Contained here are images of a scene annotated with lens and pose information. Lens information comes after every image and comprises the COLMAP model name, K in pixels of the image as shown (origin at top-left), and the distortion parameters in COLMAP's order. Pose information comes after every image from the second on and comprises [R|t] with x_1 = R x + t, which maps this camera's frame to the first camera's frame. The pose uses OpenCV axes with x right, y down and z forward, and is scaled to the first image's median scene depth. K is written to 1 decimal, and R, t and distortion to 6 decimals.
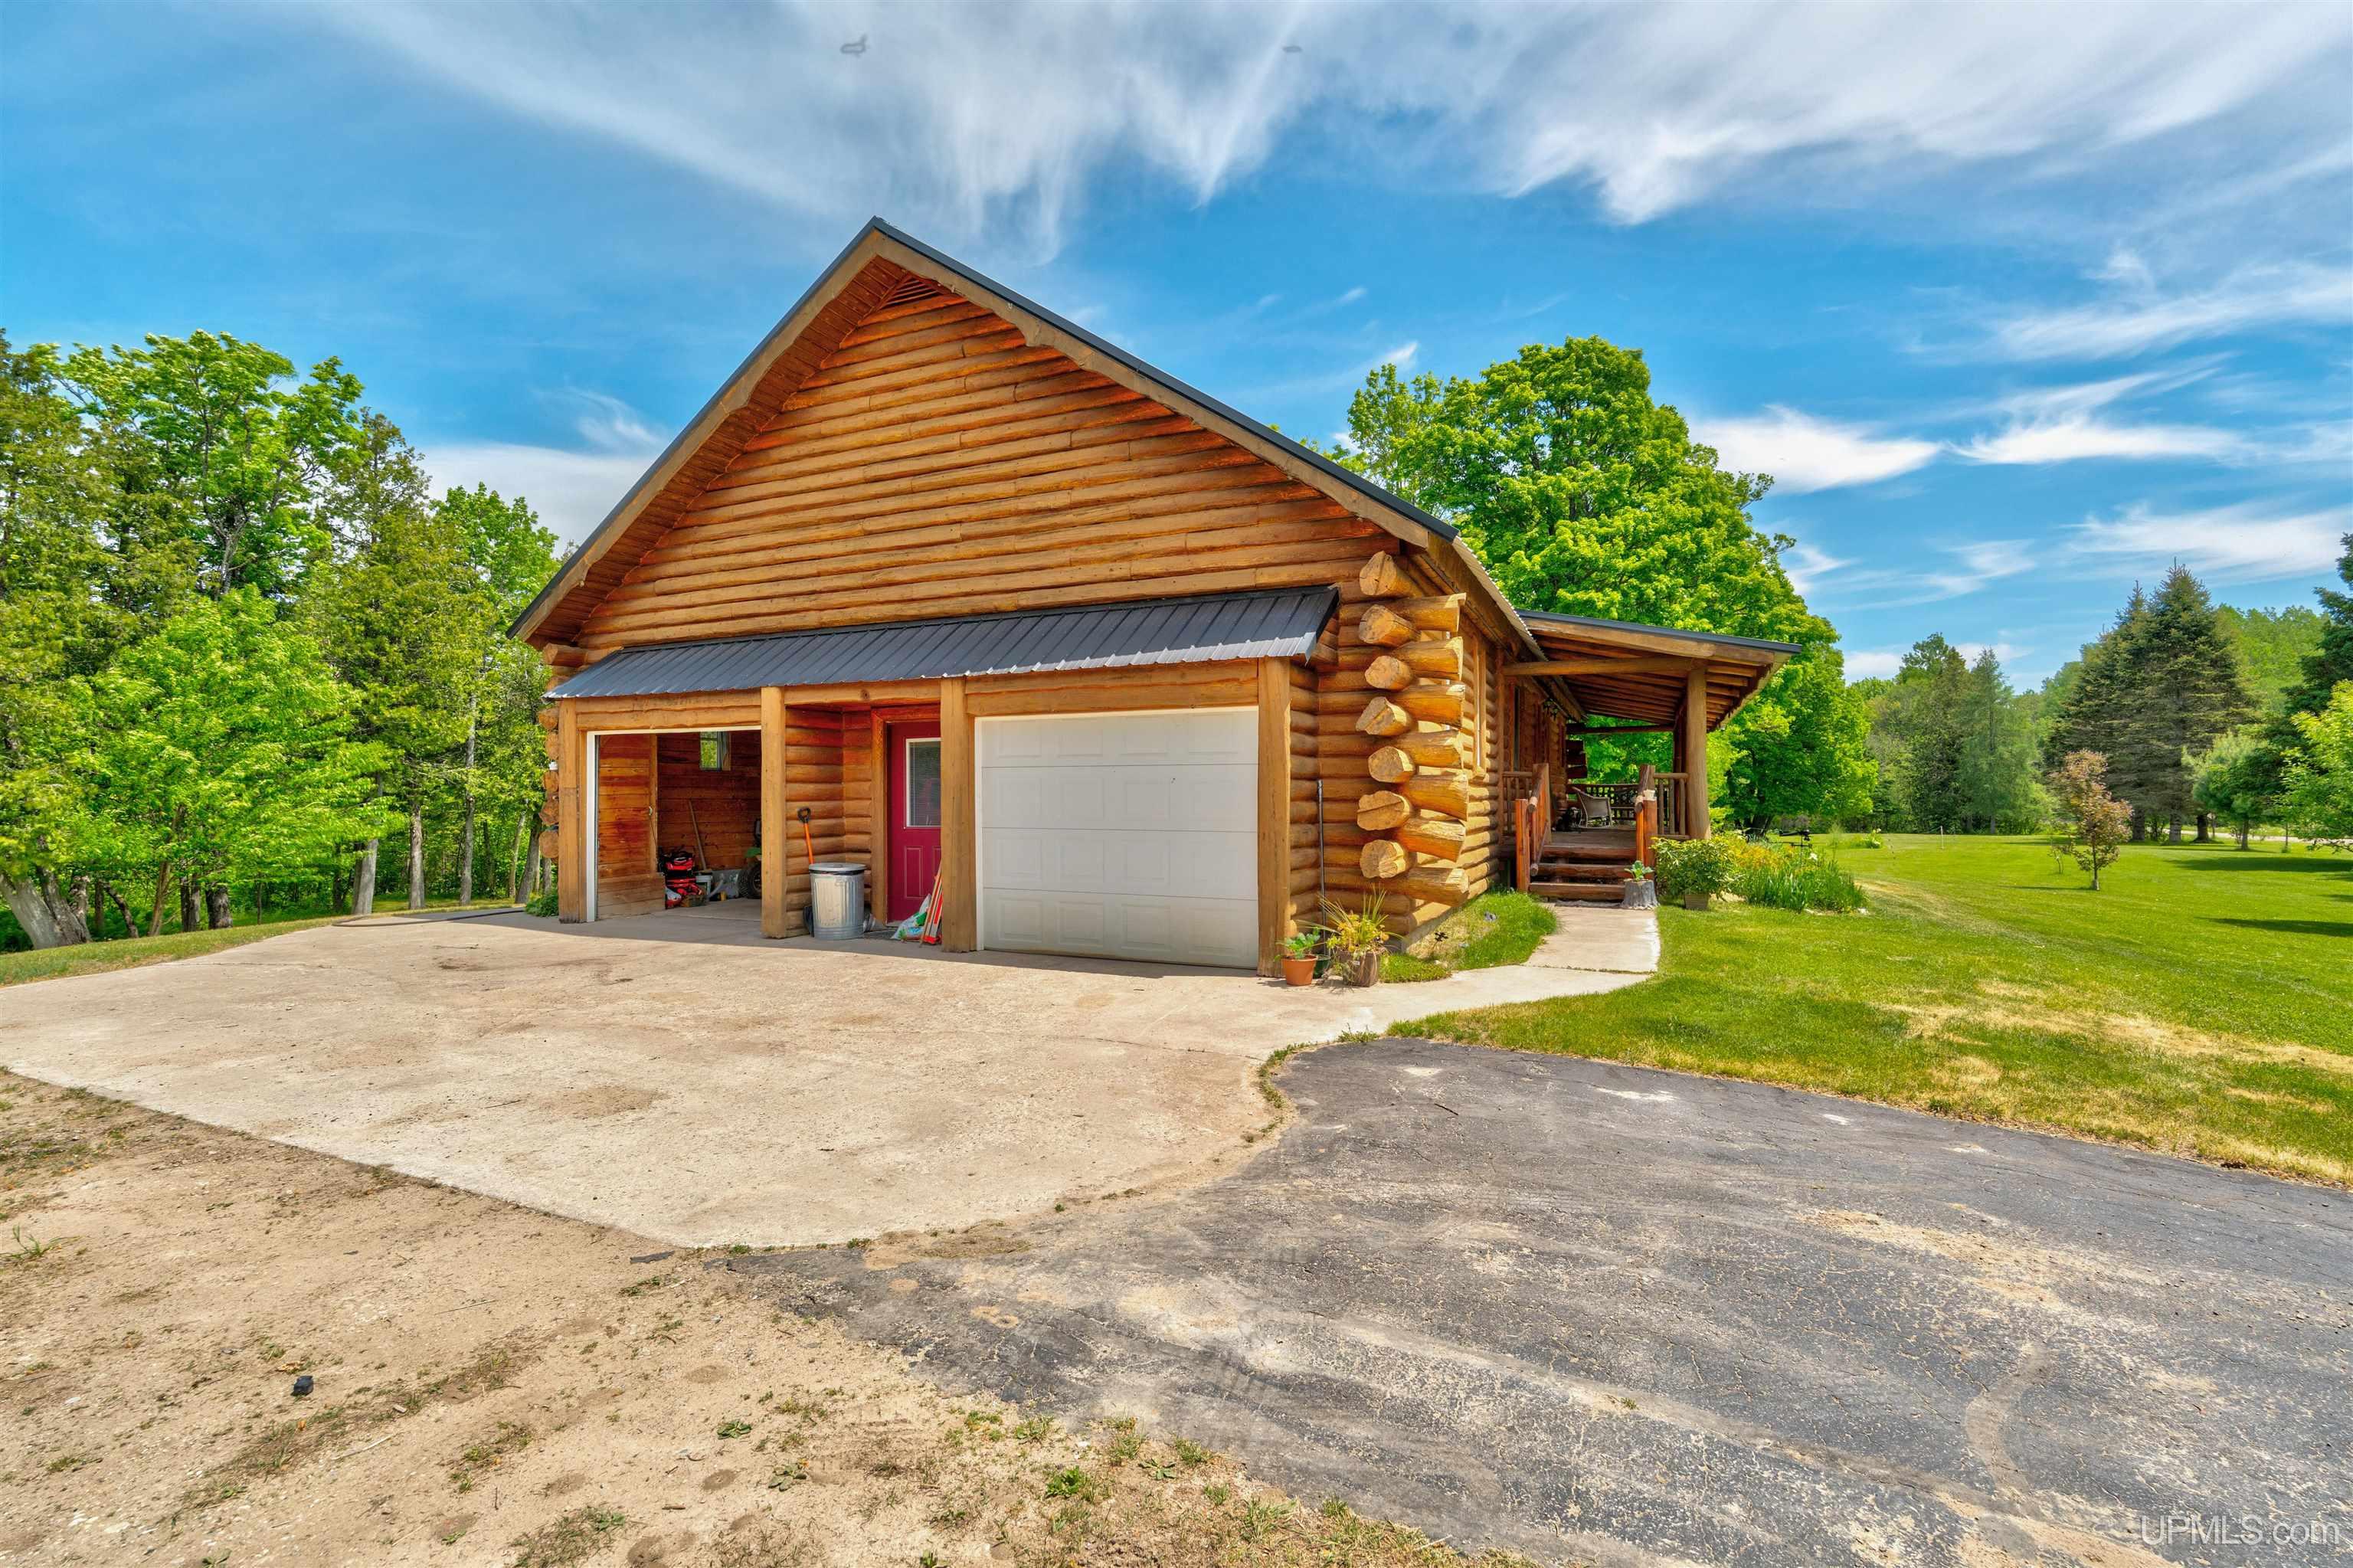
lens RADIAL K [[1028.2, 0, 1177.0], [0, 1028.2, 767.5], [0, 0, 1]] dist [0.004348, 0.000014]
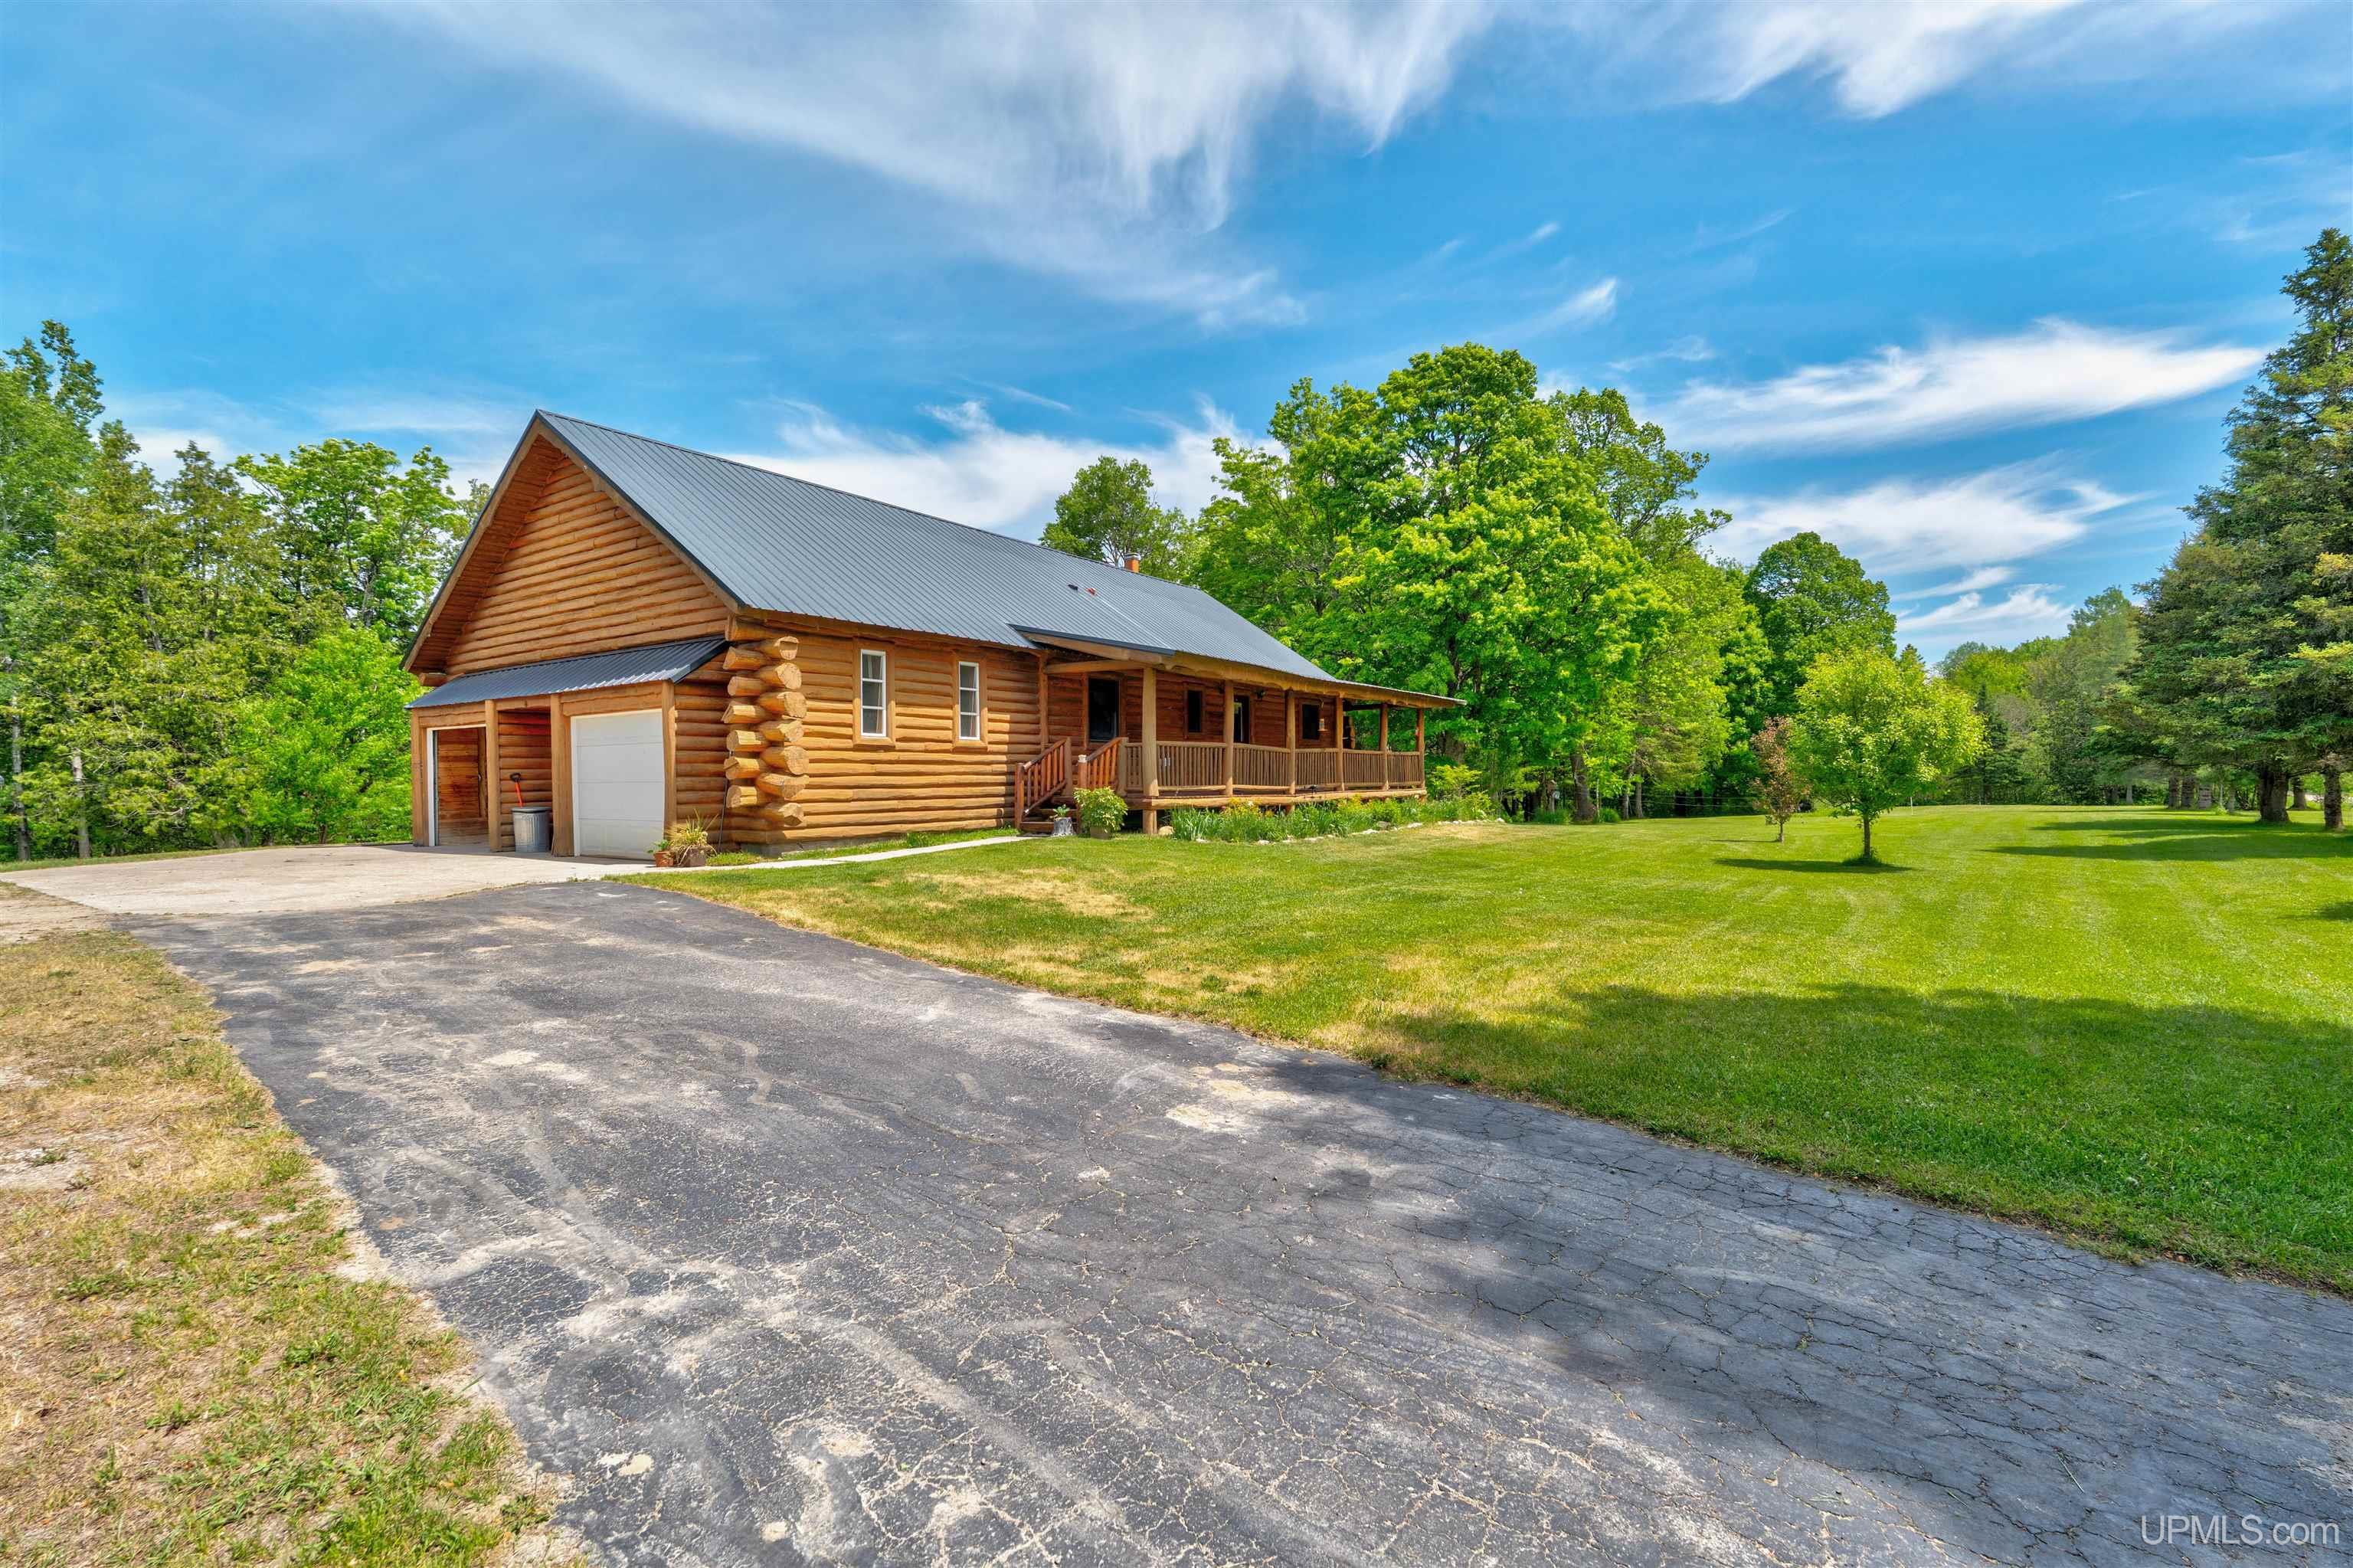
lens RADIAL K [[1071.7, 0, 1165.3], [0, 1071.7, 797.6], [0, 0, 1]] dist [-0.000836, 0.000144]
pose [[0.982159, -0.003955, -0.188010, 0.381408], [0.011254, 0.999223, 0.037771, 0.010034], [0.187714, -0.039213, 0.981441, -0.190696]]
